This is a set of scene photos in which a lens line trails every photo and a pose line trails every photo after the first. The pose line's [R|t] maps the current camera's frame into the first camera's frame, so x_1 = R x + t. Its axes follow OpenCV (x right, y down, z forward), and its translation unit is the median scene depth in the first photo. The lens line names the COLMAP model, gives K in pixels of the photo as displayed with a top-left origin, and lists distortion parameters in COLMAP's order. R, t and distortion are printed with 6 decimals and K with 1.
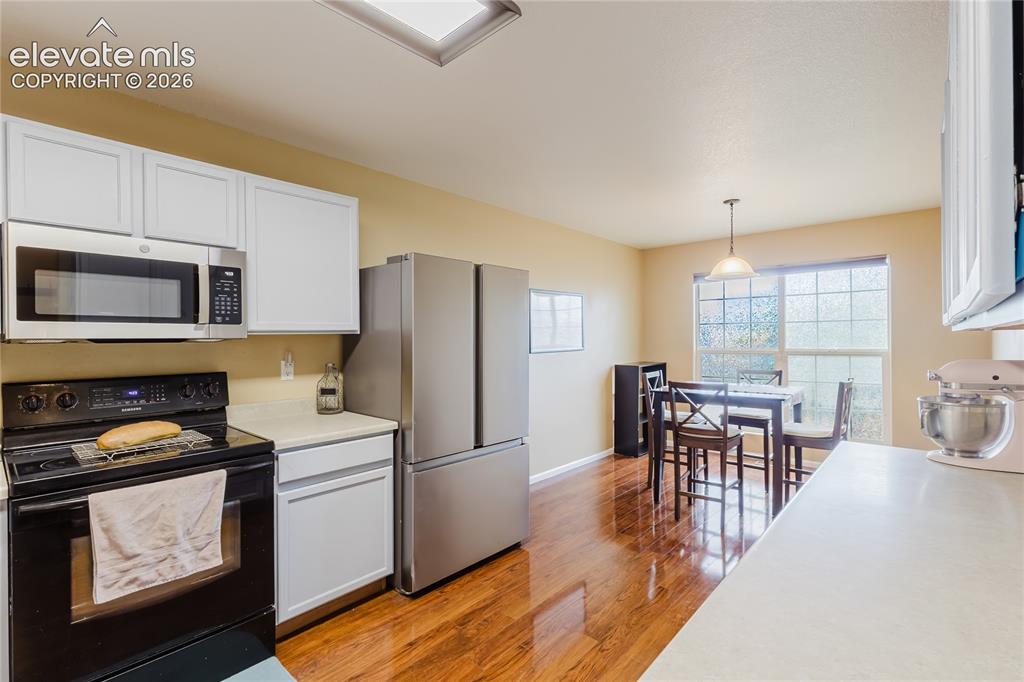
lens RADIAL K [[472.1, 0, 510.6], [0, 472.1, 338.6], [0, 0, 1]] dist [0.003085, 0.000309]
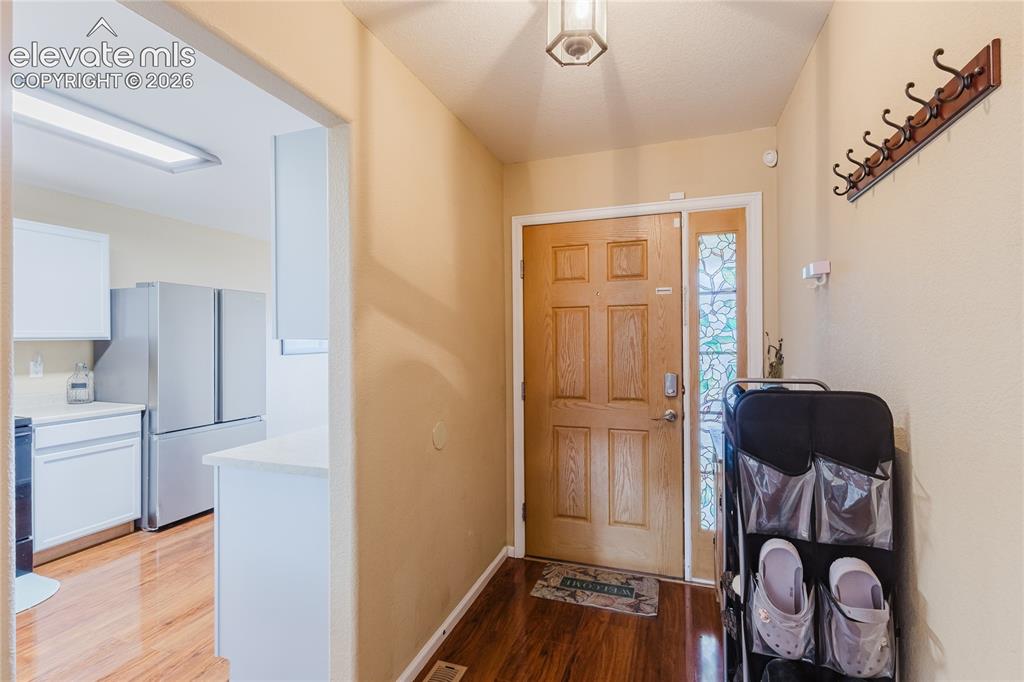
lens RADIAL K [[472.1, 0, 516.7], [0, 472.1, 339.7], [0, 0, 1]] dist [0.003085, 0.000309]
pose [[0.922872, 0.000924, 0.385106, 0.209681], [0.000634, 0.999992, -0.003917, -0.005148], [-0.385107, 0.003859, 0.922864, -0.627745]]
